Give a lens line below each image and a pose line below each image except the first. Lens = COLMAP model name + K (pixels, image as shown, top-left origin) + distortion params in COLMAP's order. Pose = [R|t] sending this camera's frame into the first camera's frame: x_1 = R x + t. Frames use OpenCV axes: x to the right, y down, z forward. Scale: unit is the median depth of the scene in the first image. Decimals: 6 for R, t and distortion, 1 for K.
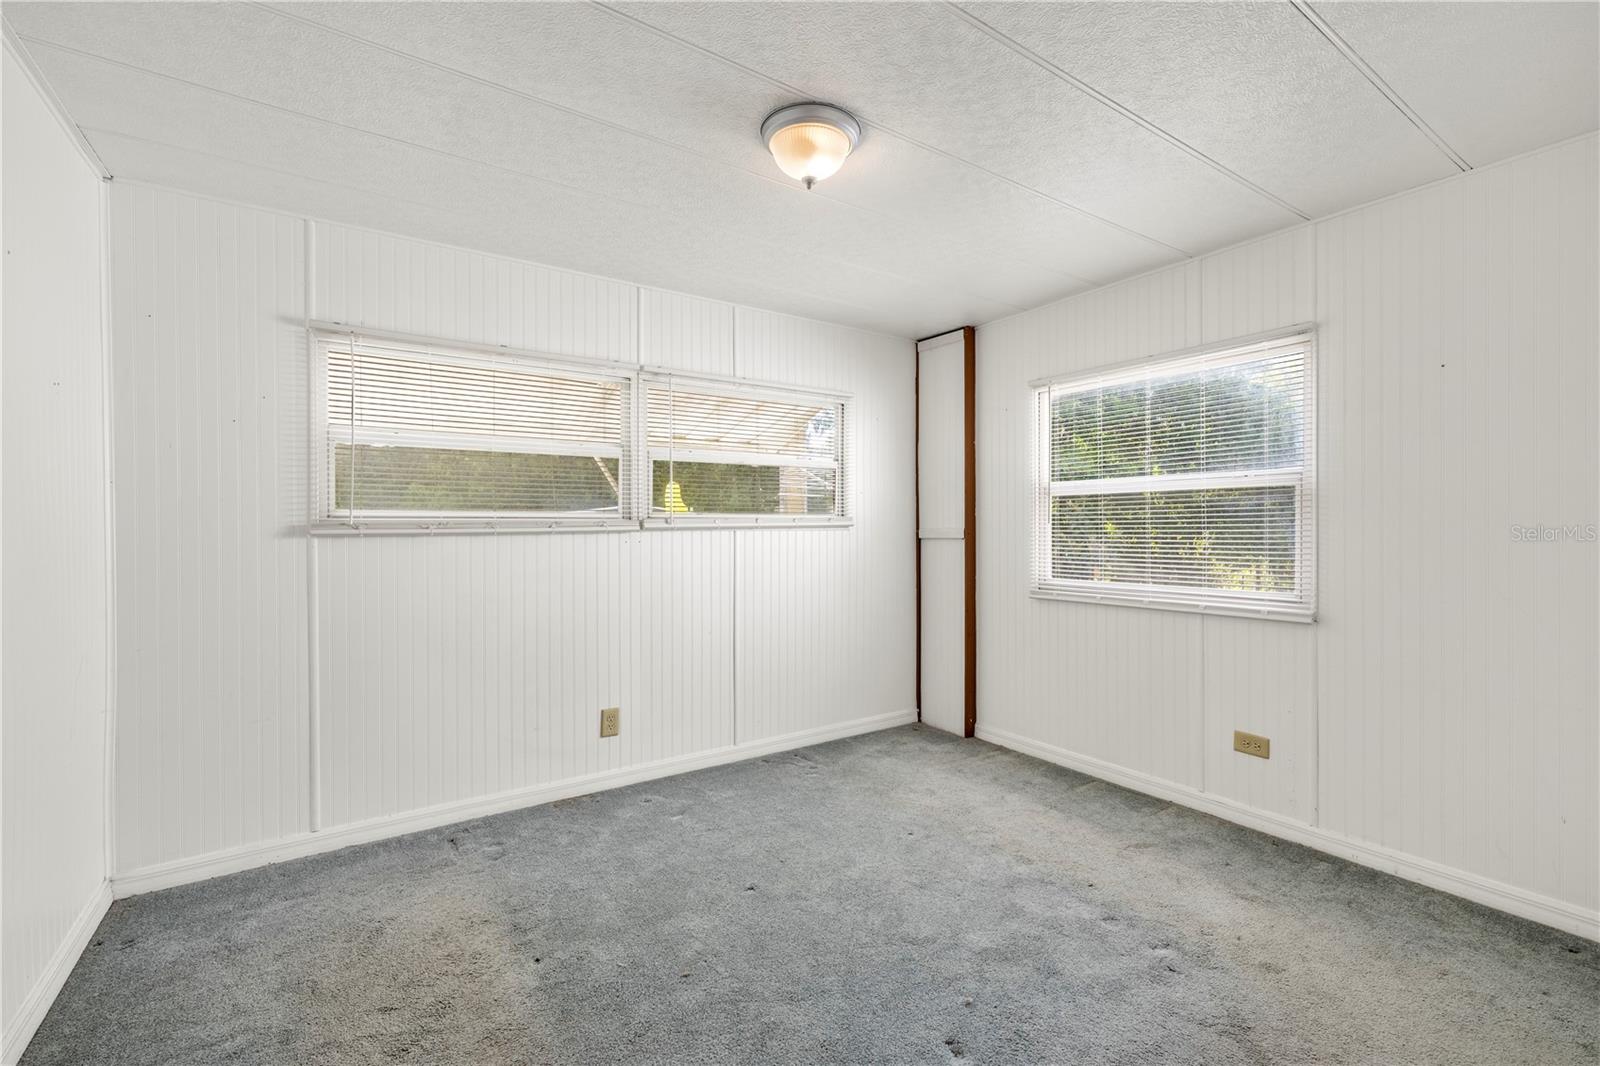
lens RADIAL K [[687.3, 0, 788.2], [0, 687.3, 526.8], [0, 0, 1]] dist [-0.000838, -0.000634]
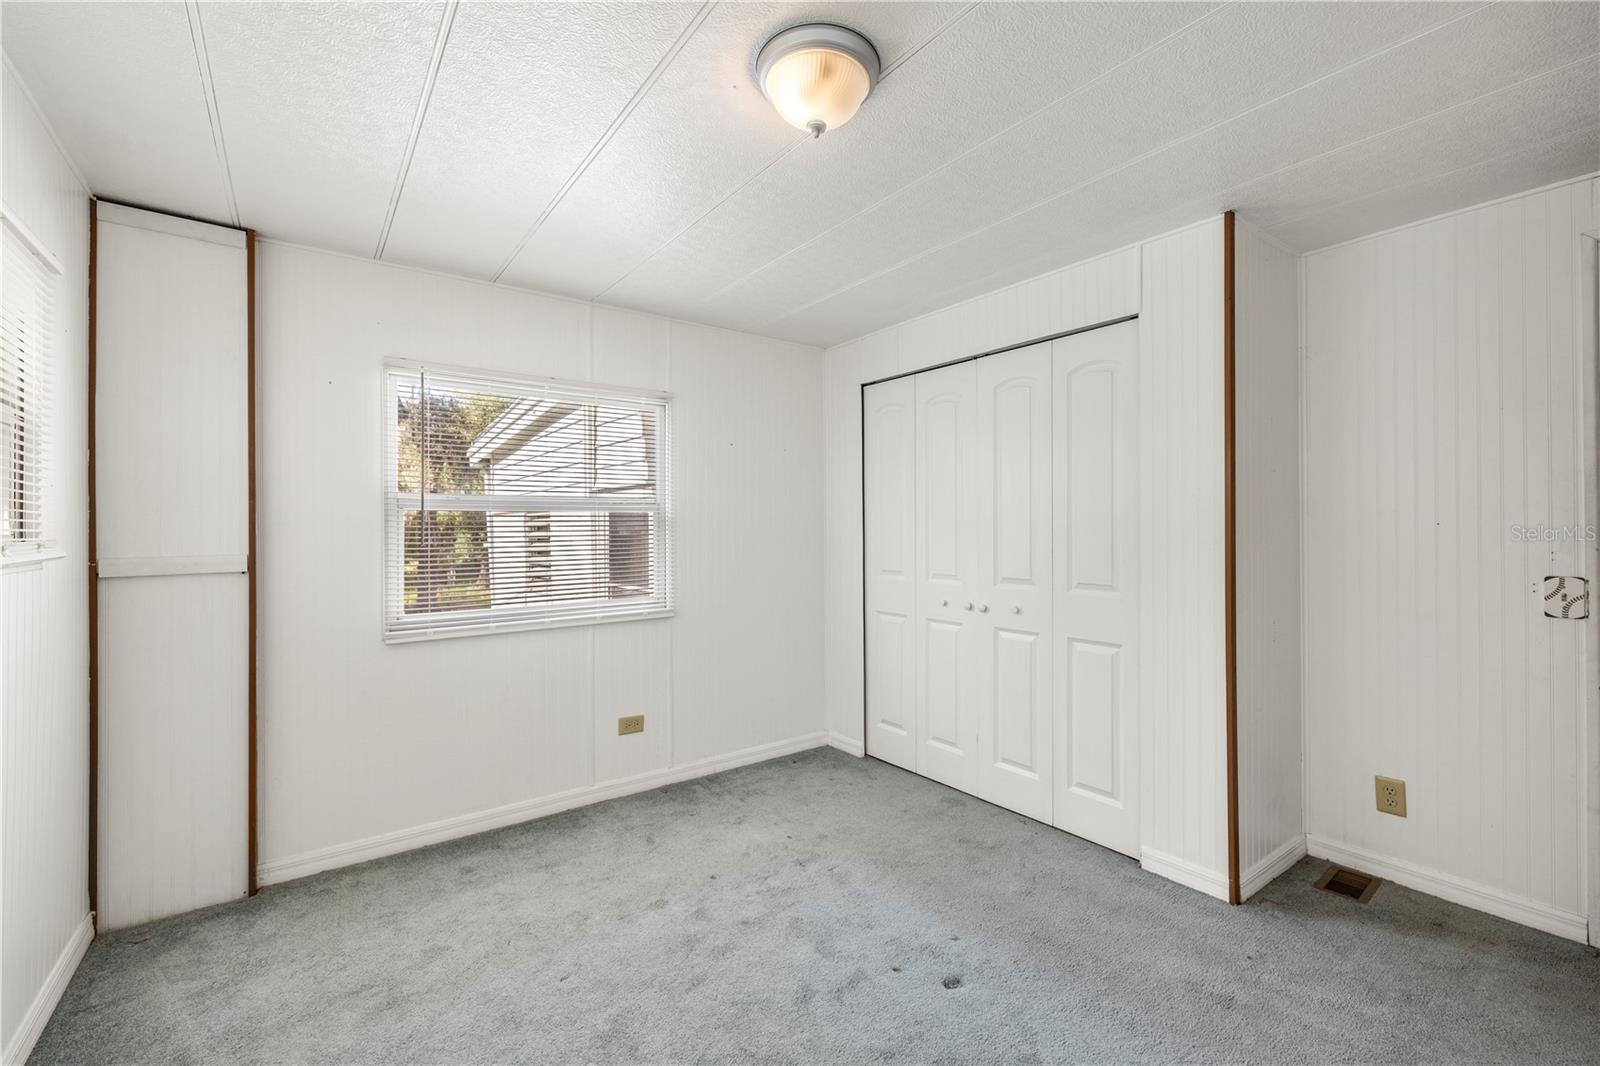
lens RADIAL K [[687.3, 0, 787.4], [0, 687.3, 532.3], [0, 0, 1]] dist [-0.000838, -0.000634]
pose [[-0.057454, -0.004841, 0.998336, -0.493997], [0.007525, 0.999958, 0.005282, -0.024854], [-0.998320, 0.007815, -0.057415, 0.707835]]
